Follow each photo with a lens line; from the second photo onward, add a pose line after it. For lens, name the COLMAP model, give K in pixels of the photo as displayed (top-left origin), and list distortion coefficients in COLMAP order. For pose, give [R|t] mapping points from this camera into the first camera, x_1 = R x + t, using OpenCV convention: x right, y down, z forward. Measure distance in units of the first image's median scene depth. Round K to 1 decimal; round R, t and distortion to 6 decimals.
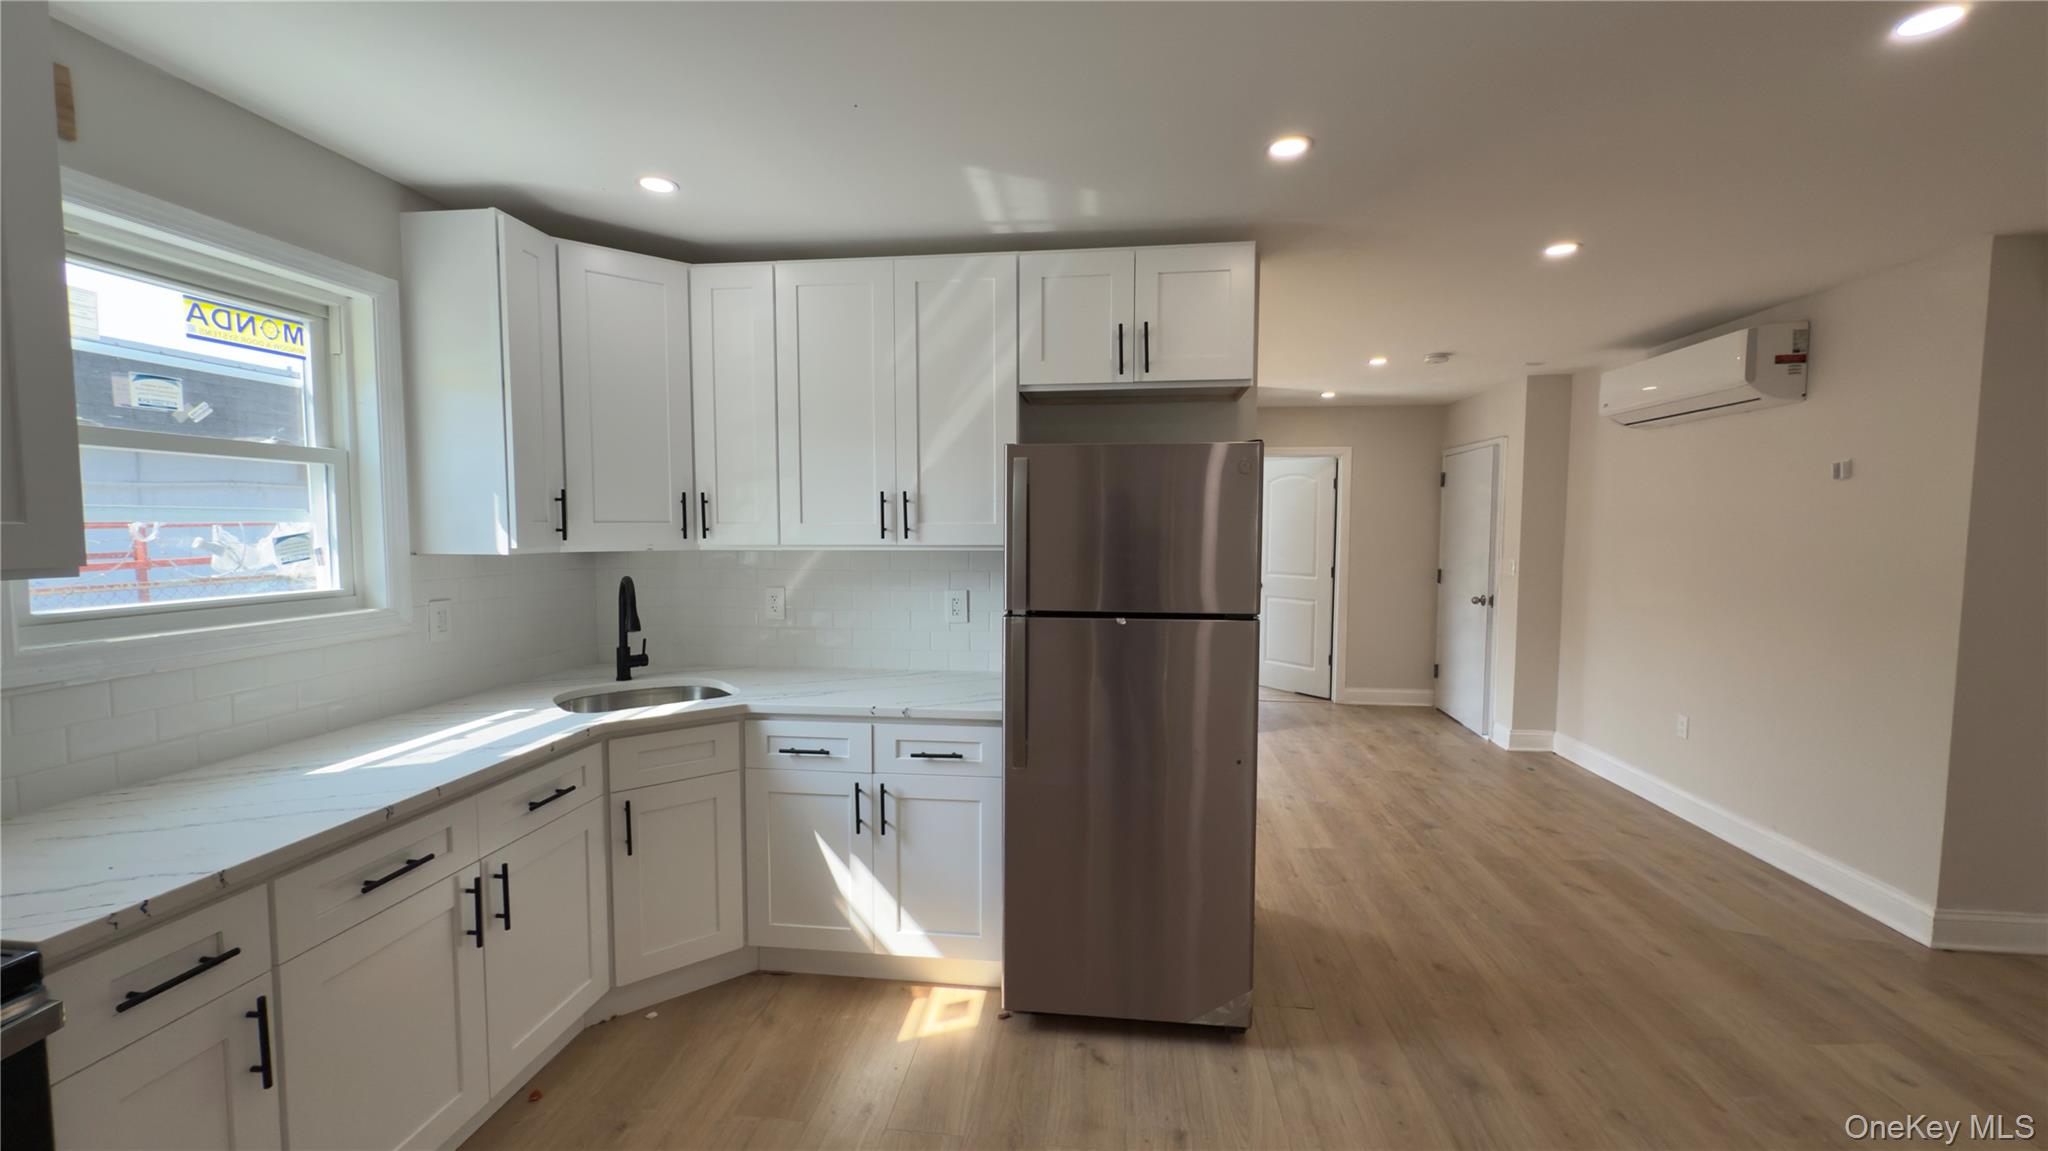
lens RADIAL K [[815.0, 0, 1025.2], [0, 815.0, 578.6], [0, 0, 1]] dist [0.001904, -0.000477]
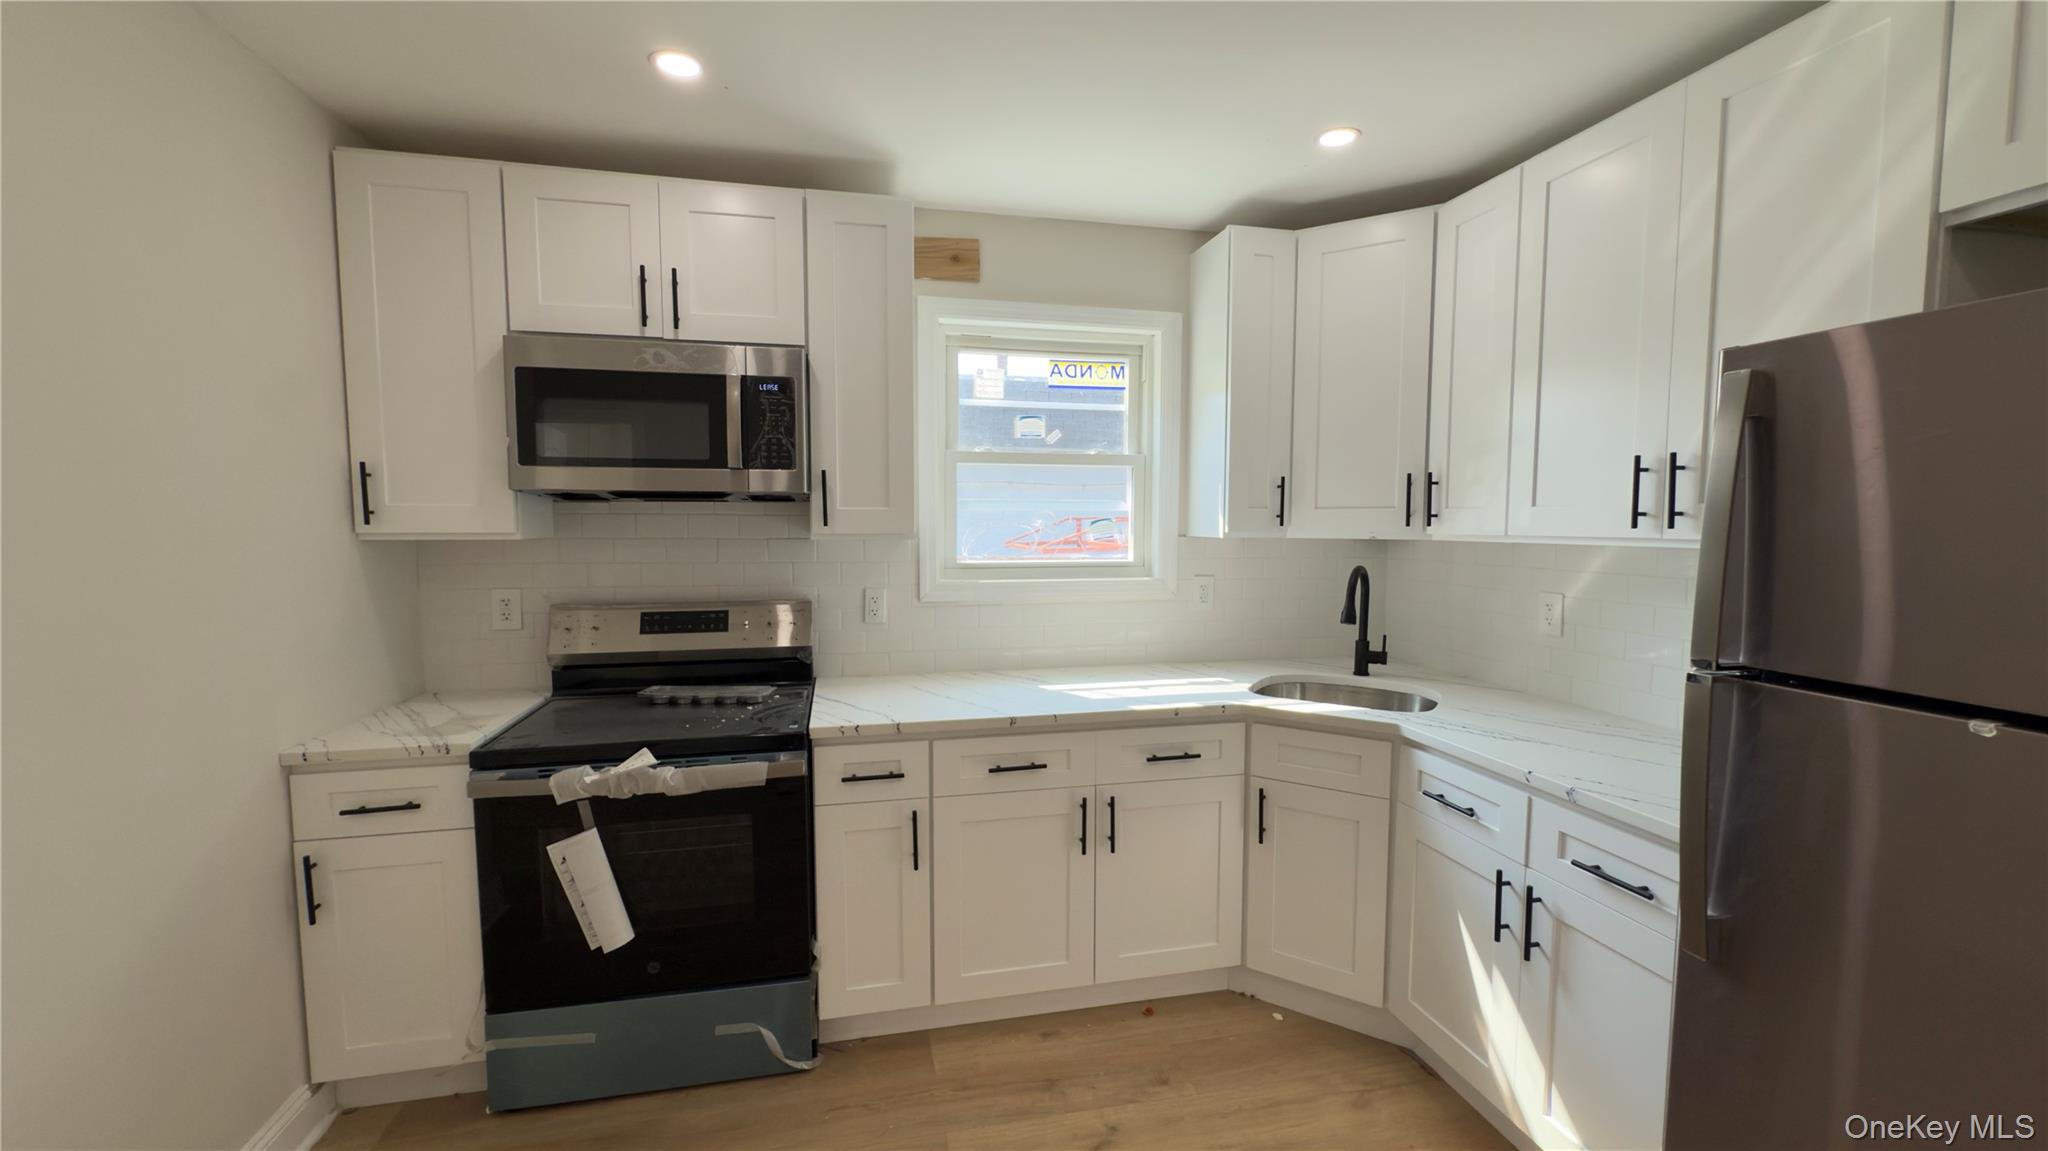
lens RADIAL K [[816.0, 0, 1021.5], [0, 816.0, 578.7], [0, 0, 1]] dist [-0.000176, 0.000692]
pose [[0.323800, 0.068447, -0.943646, 0.321020], [-0.063548, 0.996701, 0.050490, -0.012274], [0.943989, 0.043619, 0.327081, 0.371337]]
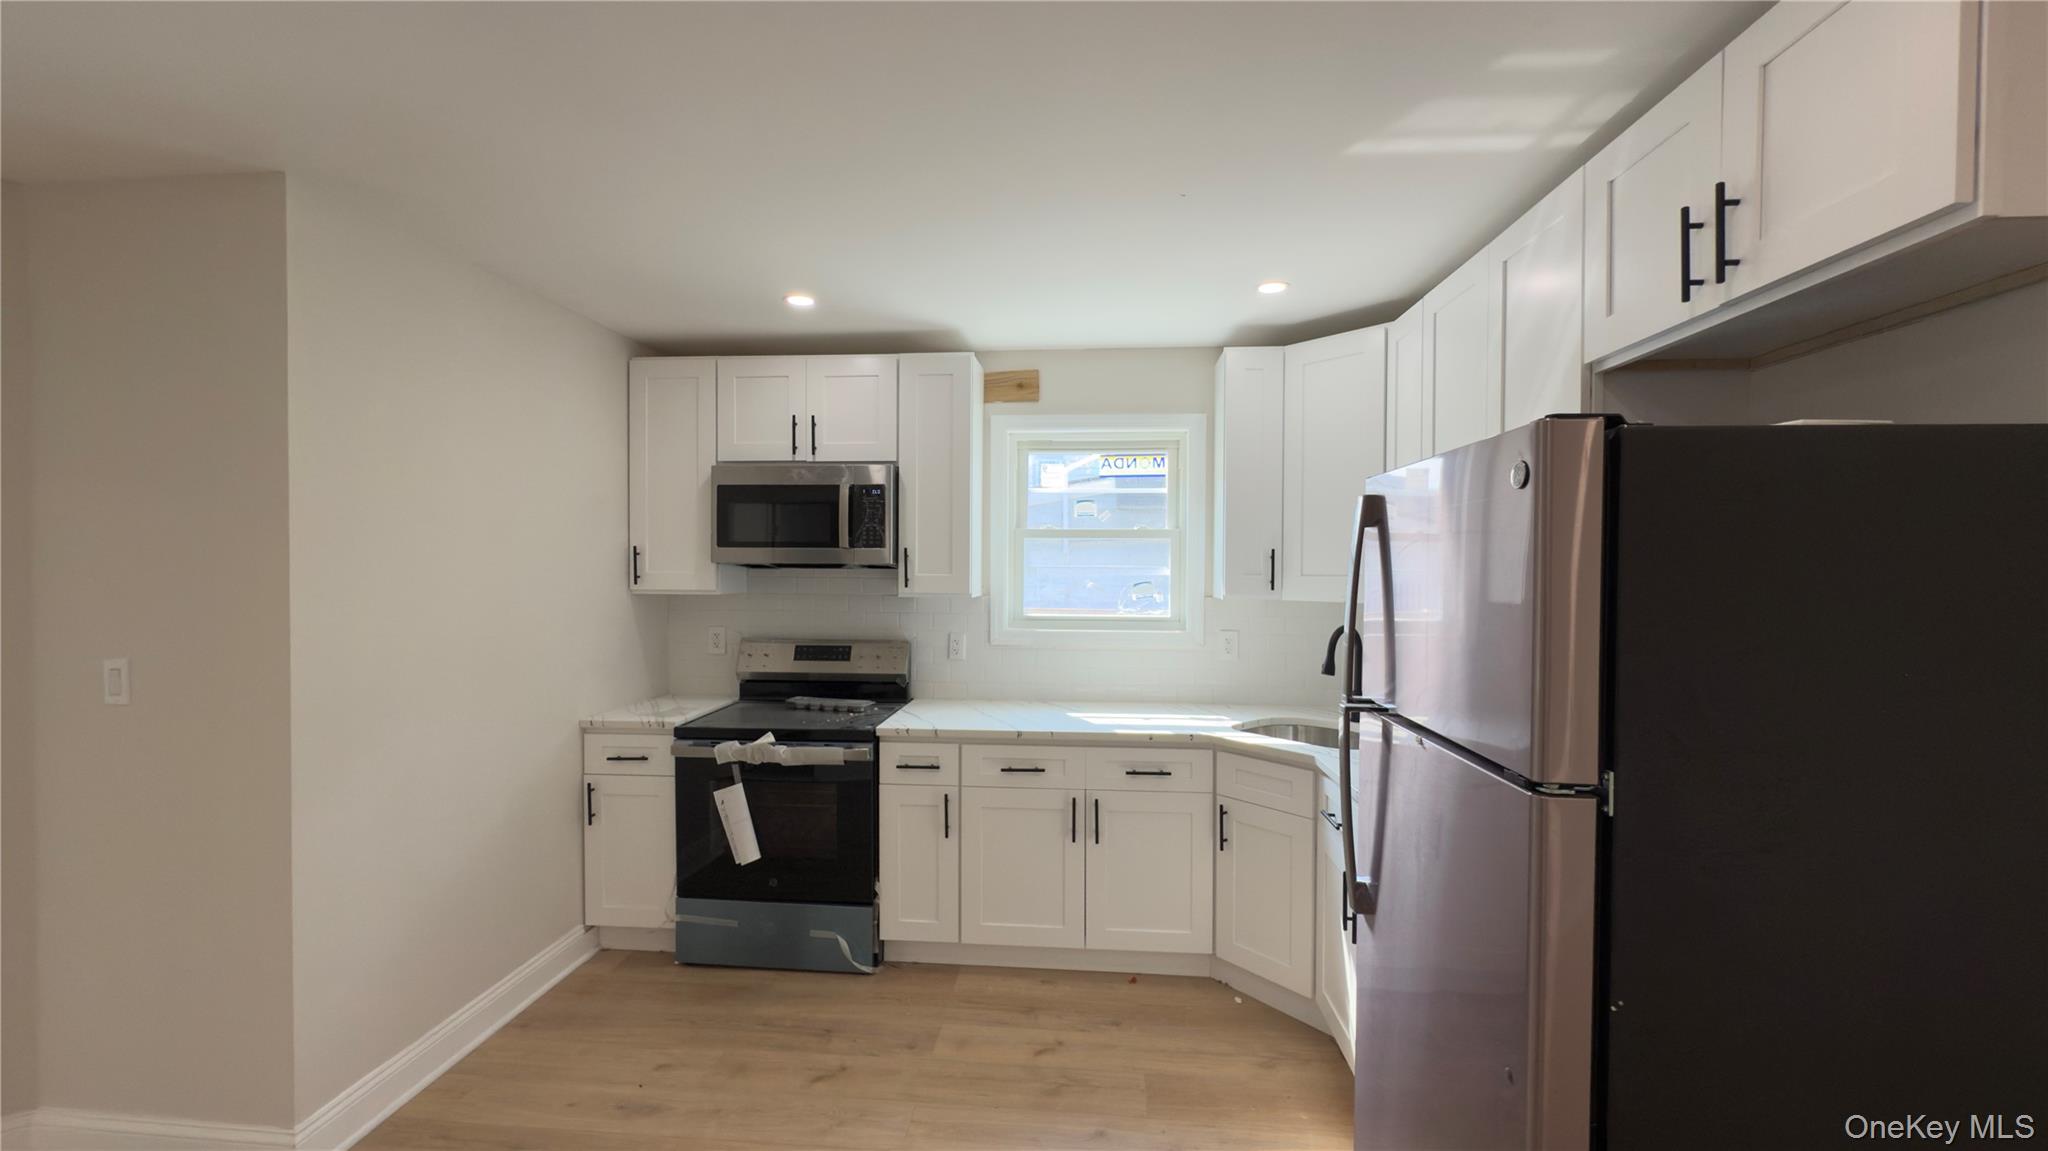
lens RADIAL K [[816.0, 0, 1021.5], [0, 816.0, 578.7], [0, 0, 1]] dist [-0.000176, 0.000692]
pose [[0.022307, 0.011436, -0.999686, 0.685532], [-0.071063, 0.997423, 0.009824, -0.051693], [0.997222, 0.070822, 0.023062, 0.620725]]
